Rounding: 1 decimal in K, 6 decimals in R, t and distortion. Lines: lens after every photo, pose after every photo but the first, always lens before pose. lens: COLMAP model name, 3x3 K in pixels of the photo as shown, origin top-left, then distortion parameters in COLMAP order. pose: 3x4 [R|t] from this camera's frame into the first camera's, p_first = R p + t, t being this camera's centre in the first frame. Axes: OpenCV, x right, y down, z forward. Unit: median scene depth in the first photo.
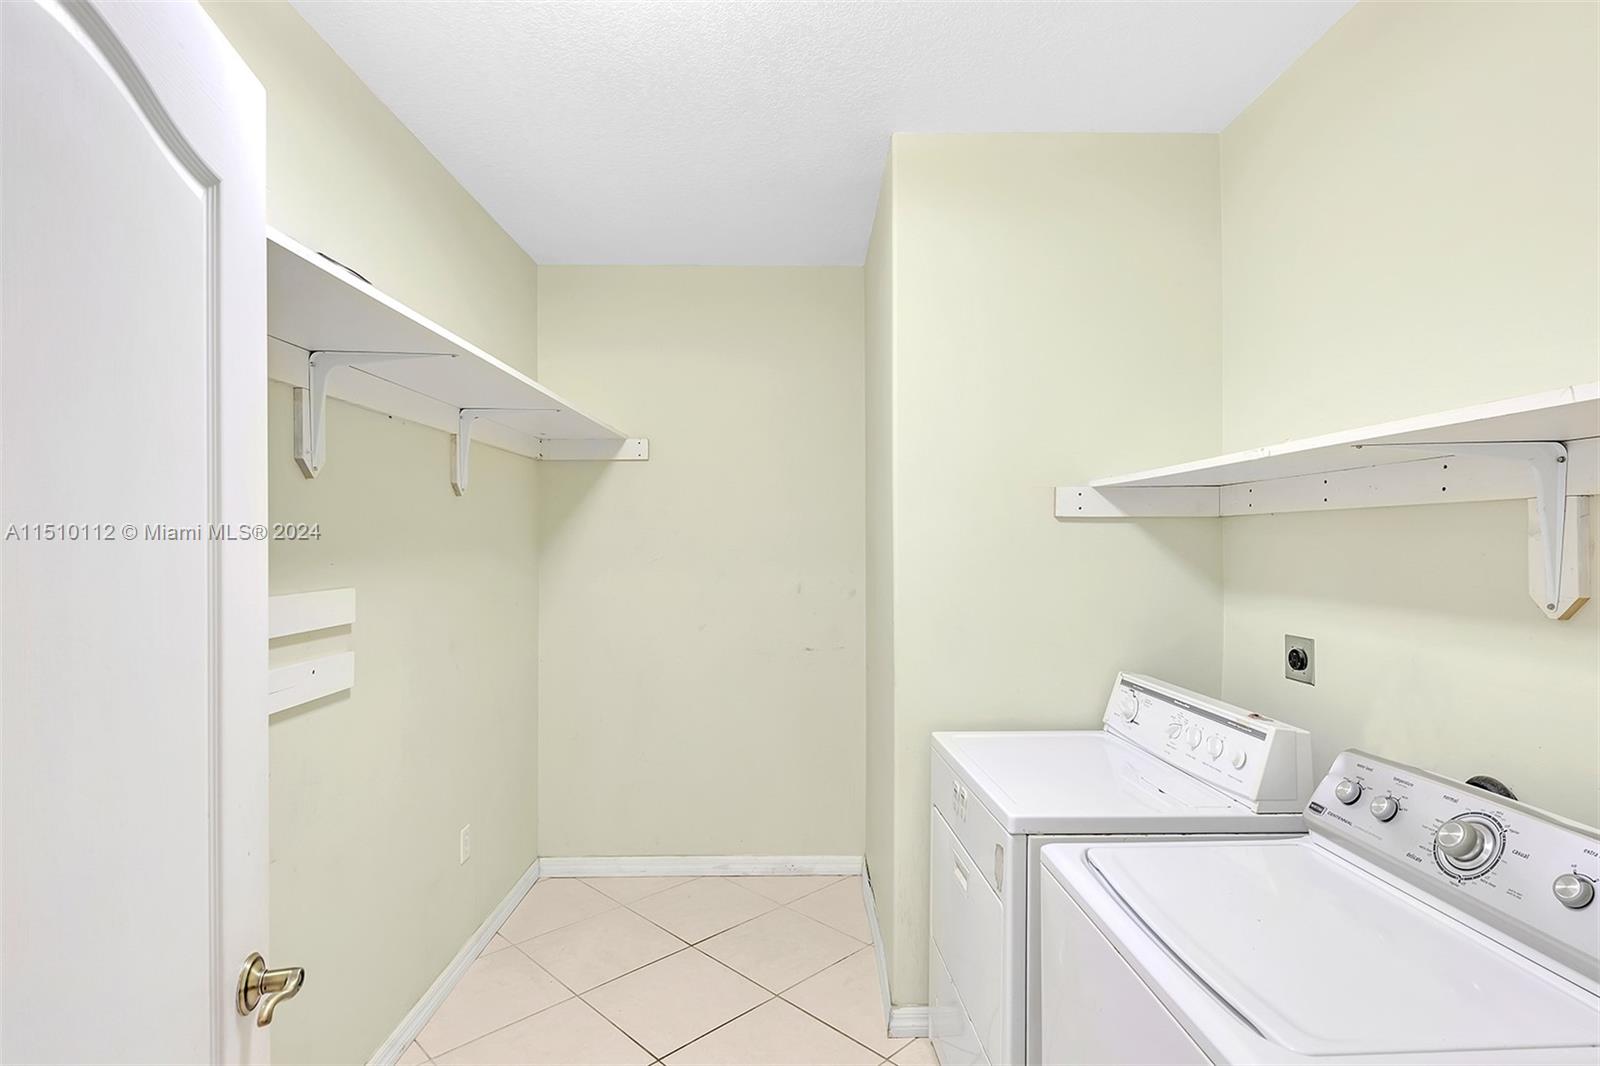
lens RADIAL K [[804.7, 0, 800.0], [0, 804.7, 533.0], [0, 0, 1]] dist [-0.002273, -0.000890]
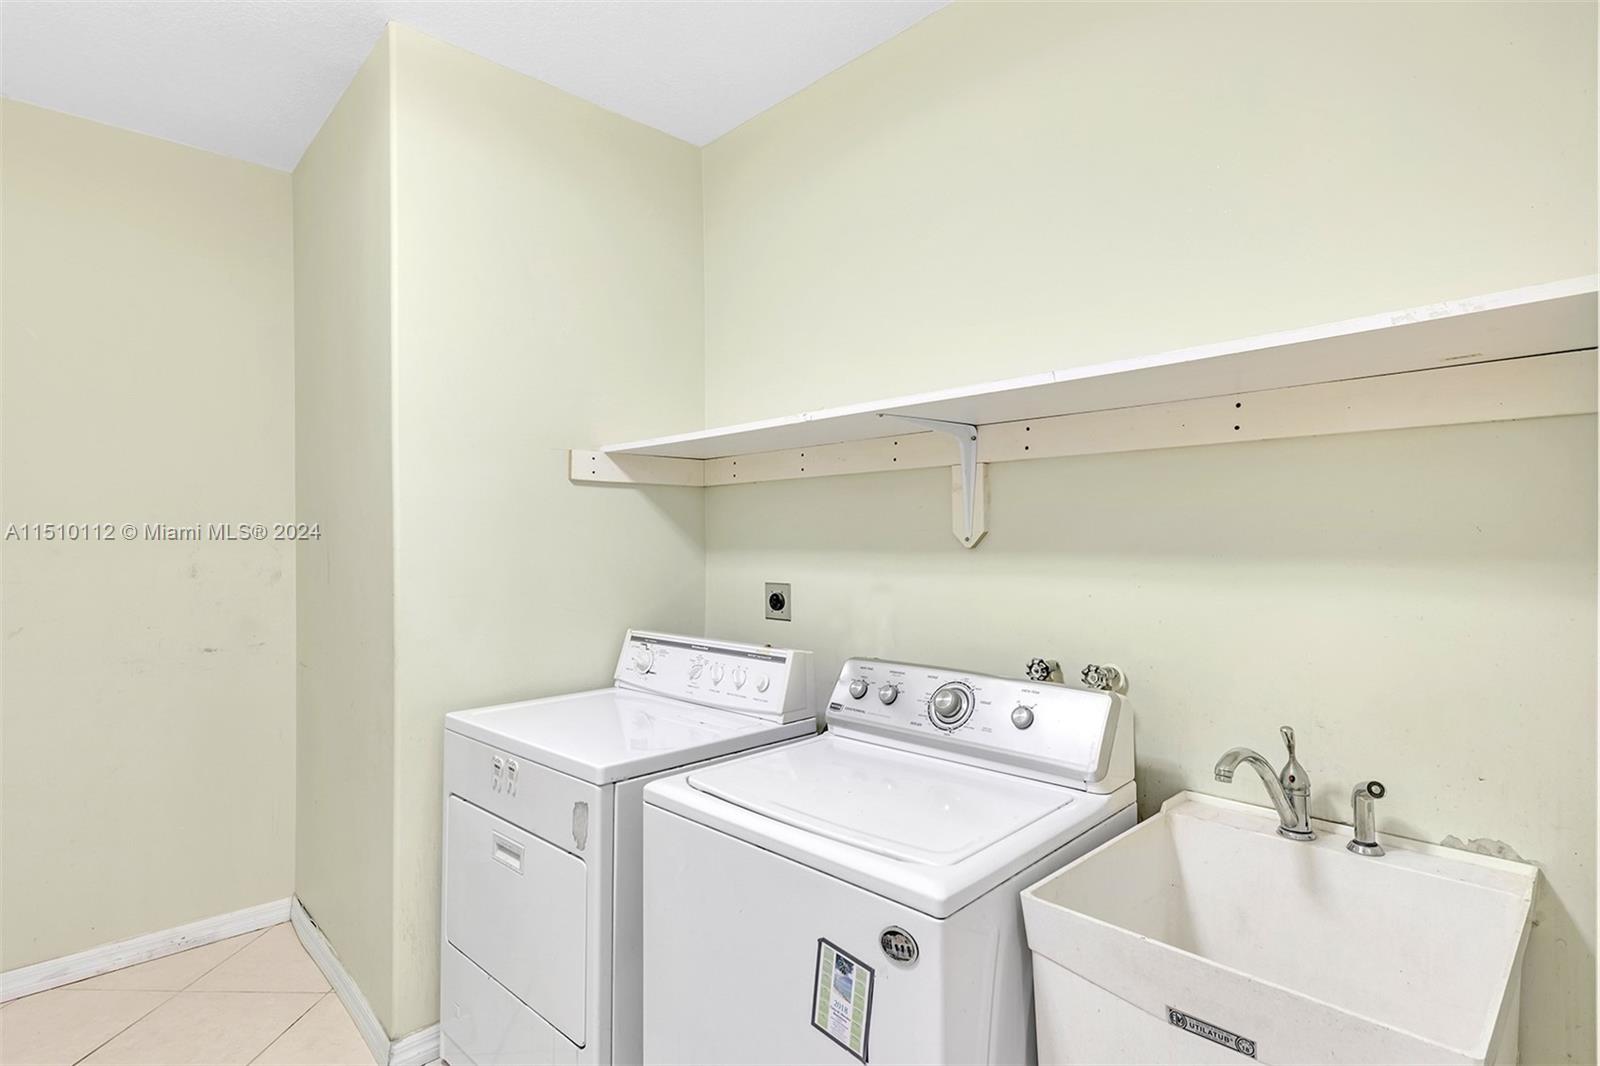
lens RADIAL K [[787.2, 0, 796.3], [0, 787.2, 539.2], [0, 0, 1]] dist [0.003985, -0.000248]
pose [[0.726430, -0.002101, 0.687237, -0.195211], [-0.003396, 0.999972, 0.006646, 0.060404], [-0.687232, -0.007161, 0.726403, 0.127697]]
